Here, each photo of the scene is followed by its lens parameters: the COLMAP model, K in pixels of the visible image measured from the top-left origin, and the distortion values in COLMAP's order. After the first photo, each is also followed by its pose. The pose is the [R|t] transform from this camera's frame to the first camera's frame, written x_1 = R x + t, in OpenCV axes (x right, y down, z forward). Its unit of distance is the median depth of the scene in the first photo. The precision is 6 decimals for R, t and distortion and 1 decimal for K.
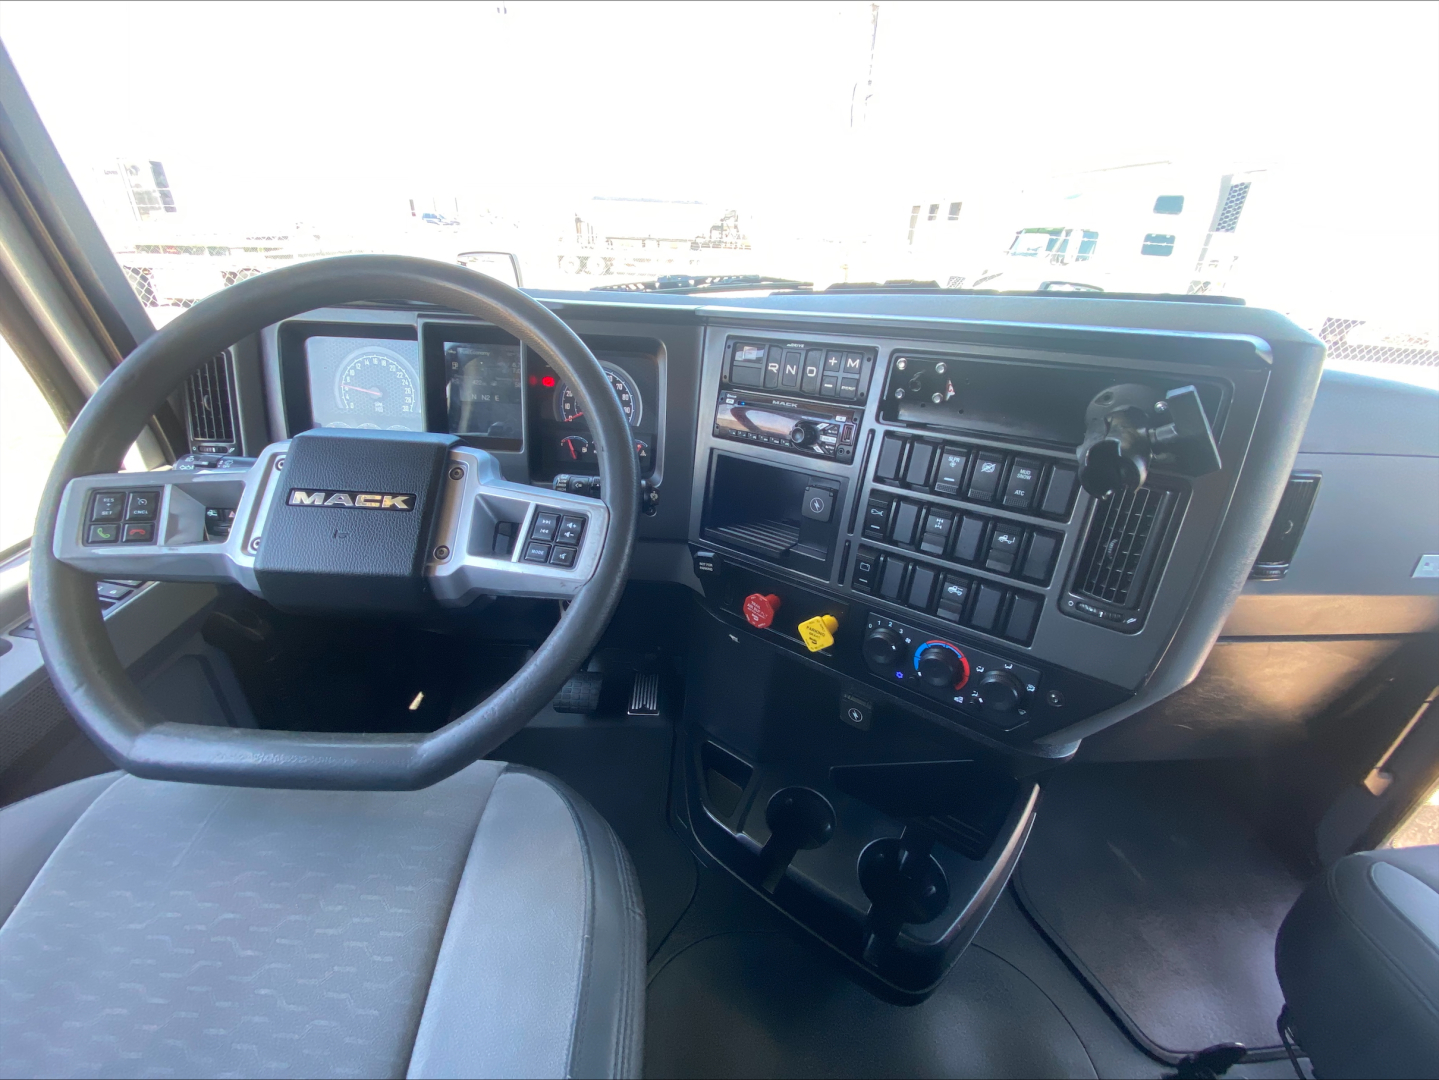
lens RADIAL K [[580.5, 0, 714.4], [0, 580.5, 530.7], [0, 0, 1]] dist [0.045024, -0.037446]
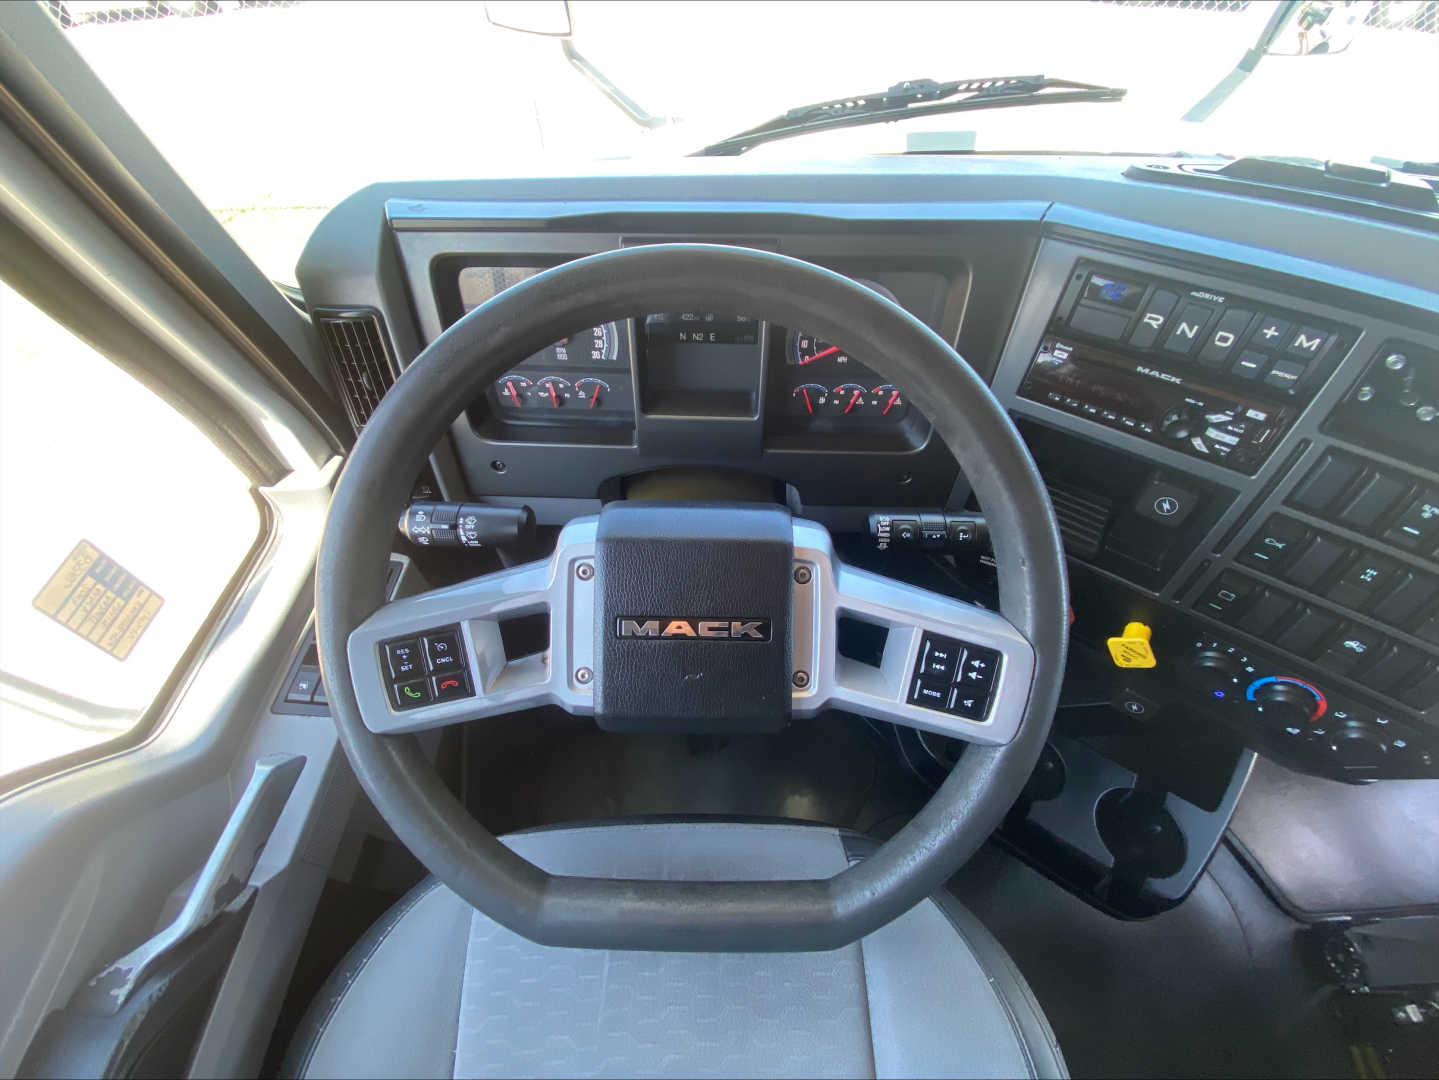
lens RADIAL K [[580.5, 0, 714.4], [0, 580.5, 530.7], [0, 0, 1]] dist [0.045024, -0.037446]
pose [[0.999034, -0.016146, -0.040858, -0.439746], [0.031271, 0.914574, 0.403207, -0.387171], [0.030858, -0.404095, 0.914196, 0.266520]]
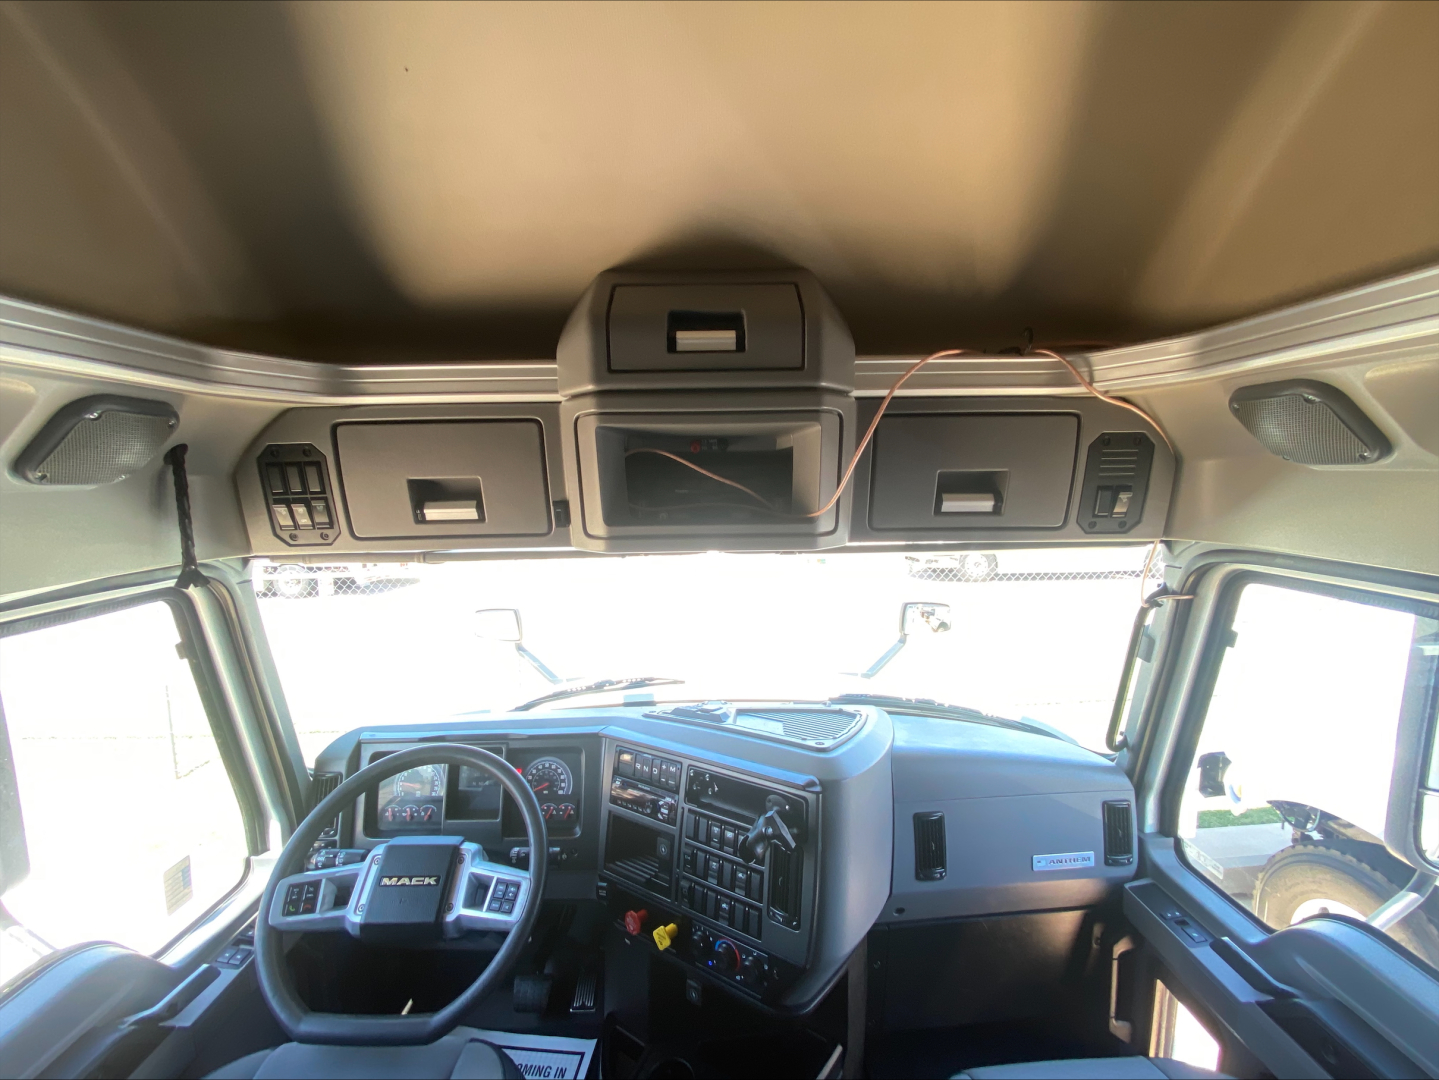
lens RADIAL K [[586.6, 0, 714.4], [0, 586.6, 532.4], [0, 0, 1]] dist [0.010377, -0.011602]
pose [[0.997879, -0.064846, 0.005770, 0.419800], [0.062016, 0.919861, -0.387311, -0.249770], [0.019808, 0.386847, 0.921931, -1.093916]]
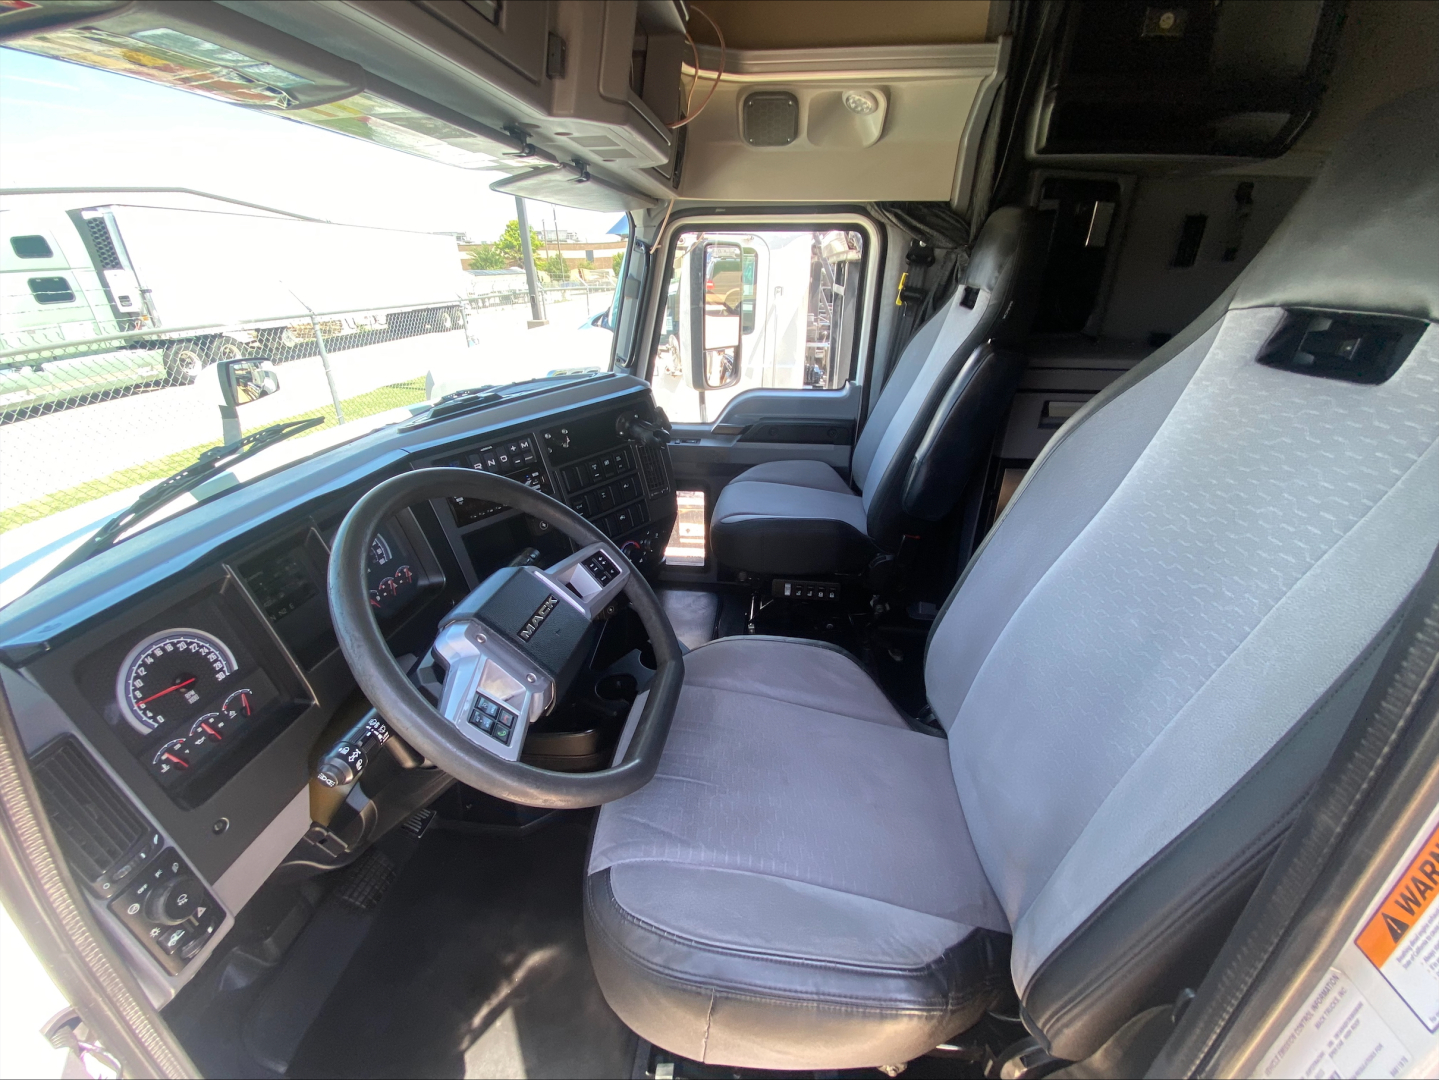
lens RADIAL K [[589.6, 0, 715.0], [0, 589.6, 520.0], [0, 0, 1]] dist [-0.000469, -0.016648]
pose [[0.115377, -0.433175, 0.893894, -1.409695], [0.475468, 0.814198, 0.333185, -0.427429], [-0.872134, 0.386576, 0.299901, 0.050208]]
